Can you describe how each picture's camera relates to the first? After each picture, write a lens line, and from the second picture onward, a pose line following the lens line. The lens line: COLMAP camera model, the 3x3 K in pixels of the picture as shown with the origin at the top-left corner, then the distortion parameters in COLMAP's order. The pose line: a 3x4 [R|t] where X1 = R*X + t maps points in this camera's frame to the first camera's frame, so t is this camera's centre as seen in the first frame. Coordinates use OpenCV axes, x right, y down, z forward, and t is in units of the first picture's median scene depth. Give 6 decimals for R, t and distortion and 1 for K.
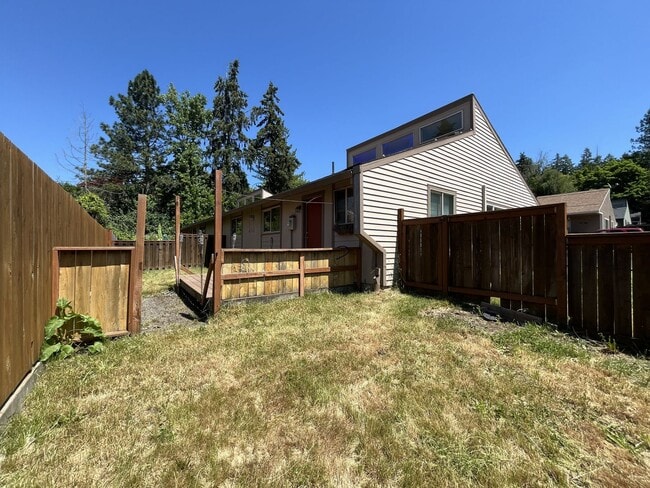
lens RADIAL K [[263.0, 0, 325.3], [0, 263.0, 243.3], [0, 0, 1]] dist [-0.002243, -0.000290]
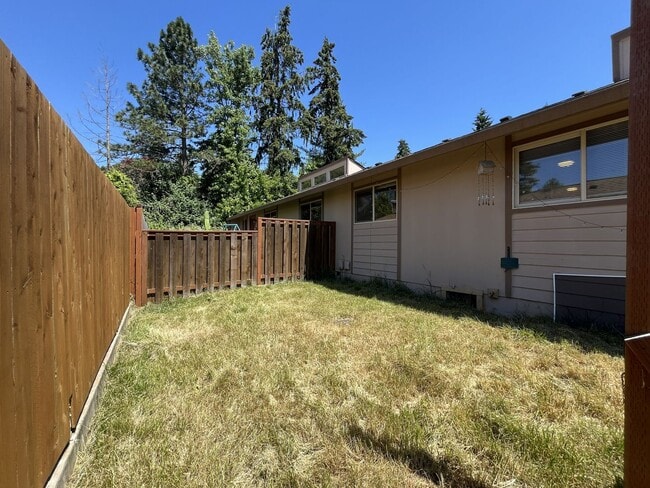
lens RADIAL K [[263.0, 0, 325.7], [0, 263.0, 243.5], [0, 0, 1]] dist [-0.002243, -0.000290]
pose [[0.996989, -0.001874, -0.077517, -0.192747], [0.003603, 0.999748, 0.022167, 0.001630], [0.077455, -0.022380, 0.996745, 0.238544]]
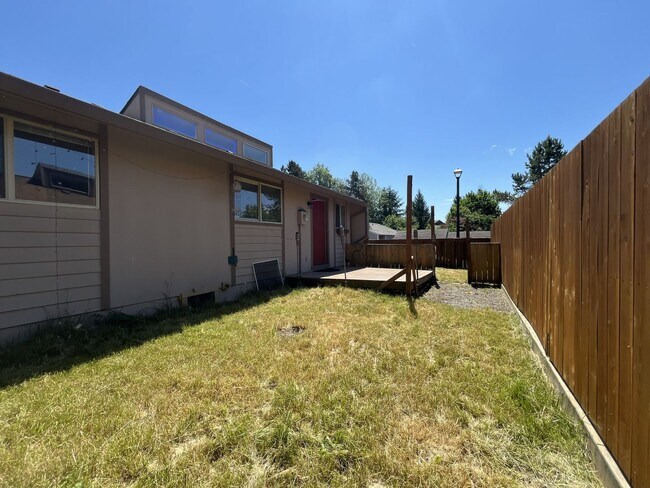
lens RADIAL K [[263.0, 0, 327.3], [0, 263.0, 245.5], [0, 0, 1]] dist [-0.002243, -0.000290]
pose [[-0.401107, -0.010392, 0.915972, -0.317473], [-0.008478, 0.999935, 0.007632, 0.003333], [-0.915992, -0.004704, -0.401169, 0.415148]]
